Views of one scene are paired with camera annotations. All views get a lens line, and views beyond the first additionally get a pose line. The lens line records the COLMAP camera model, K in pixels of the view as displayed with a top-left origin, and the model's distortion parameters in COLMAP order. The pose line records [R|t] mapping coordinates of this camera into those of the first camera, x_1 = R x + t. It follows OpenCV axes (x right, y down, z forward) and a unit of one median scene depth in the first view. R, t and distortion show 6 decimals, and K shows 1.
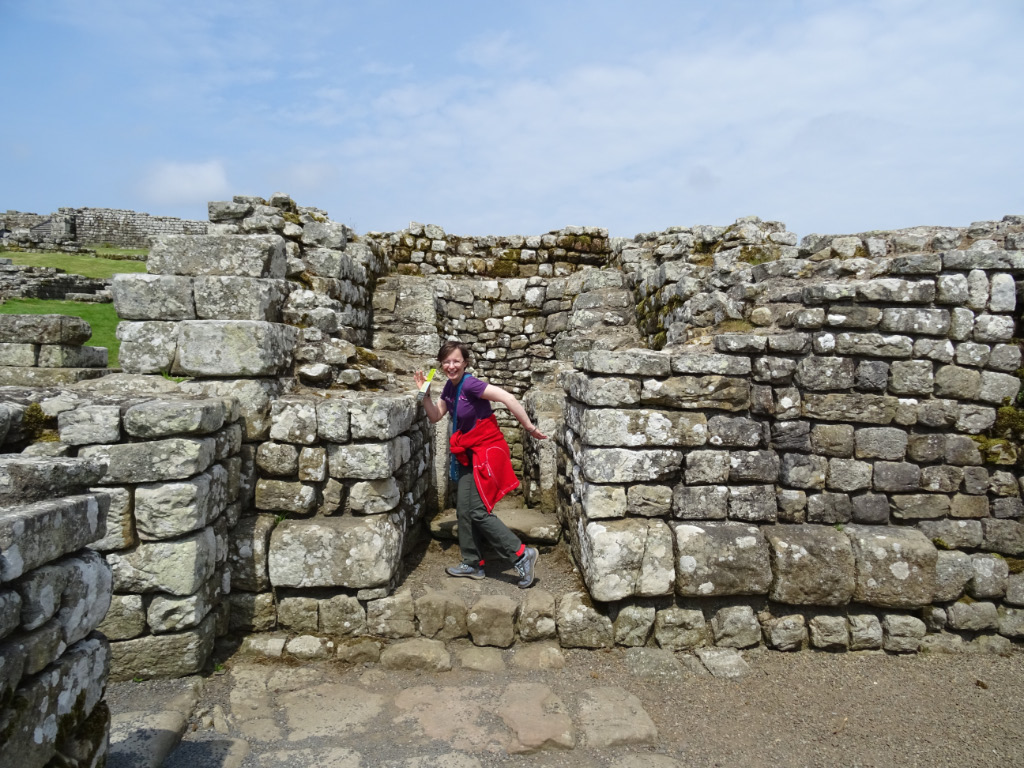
lens RADIAL K [[726.9, 0, 516.2], [0, 726.9, 387.8], [0, 0, 1]] dist [-0.005879, -0.004083]
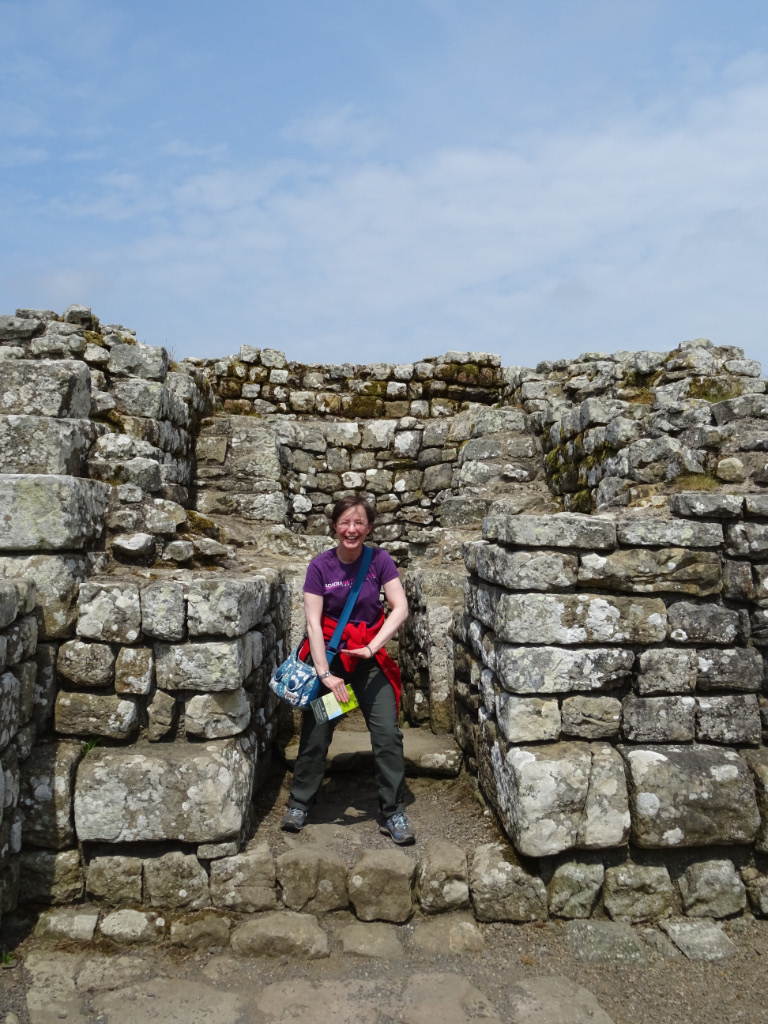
lens RADIAL K [[953.6, 0, 387.9], [0, 953.6, 514.9], [0, 0, 1]] dist [0.003976, -0.034446]
pose [[0.999527, -0.001097, 0.030750, -0.053899], [0.002636, 0.998744, -0.050041, -0.002735], [-0.030657, 0.050099, 0.998274, 0.024818]]
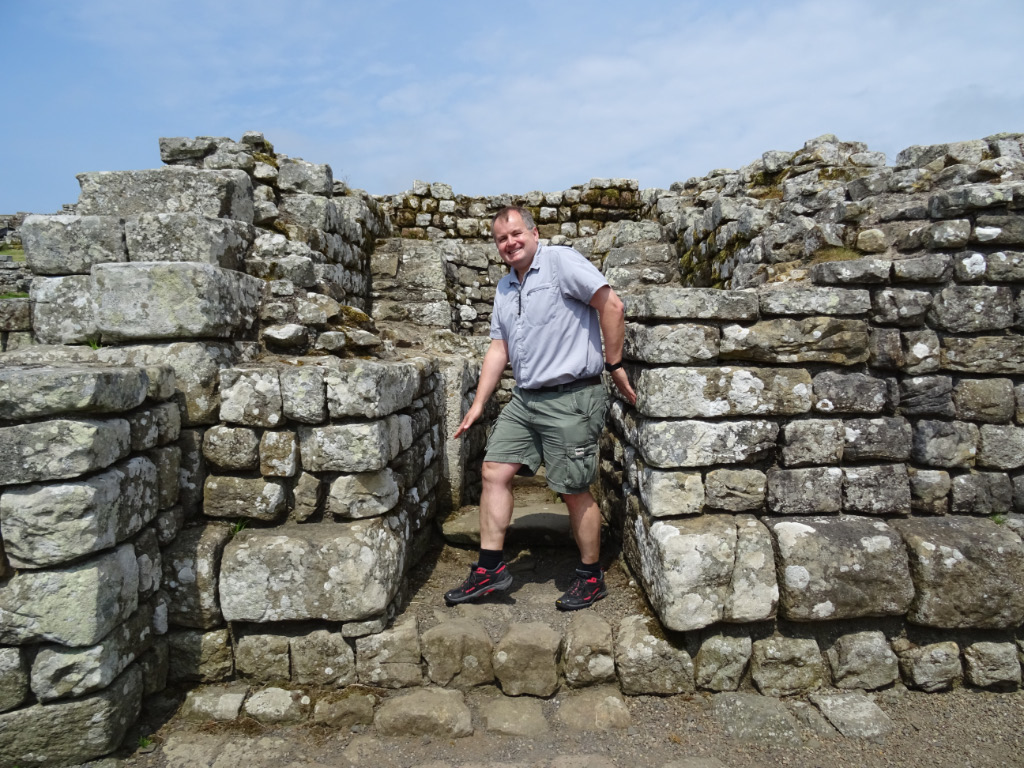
lens RADIAL K [[726.9, 0, 516.2], [0, 726.9, 387.8], [0, 0, 1]] dist [-0.005879, -0.004083]
pose [[0.999212, -0.030945, -0.024842, -0.016694], [0.031296, 0.999414, 0.013853, 0.034899], [0.024399, -0.014619, 0.999595, 0.262079]]
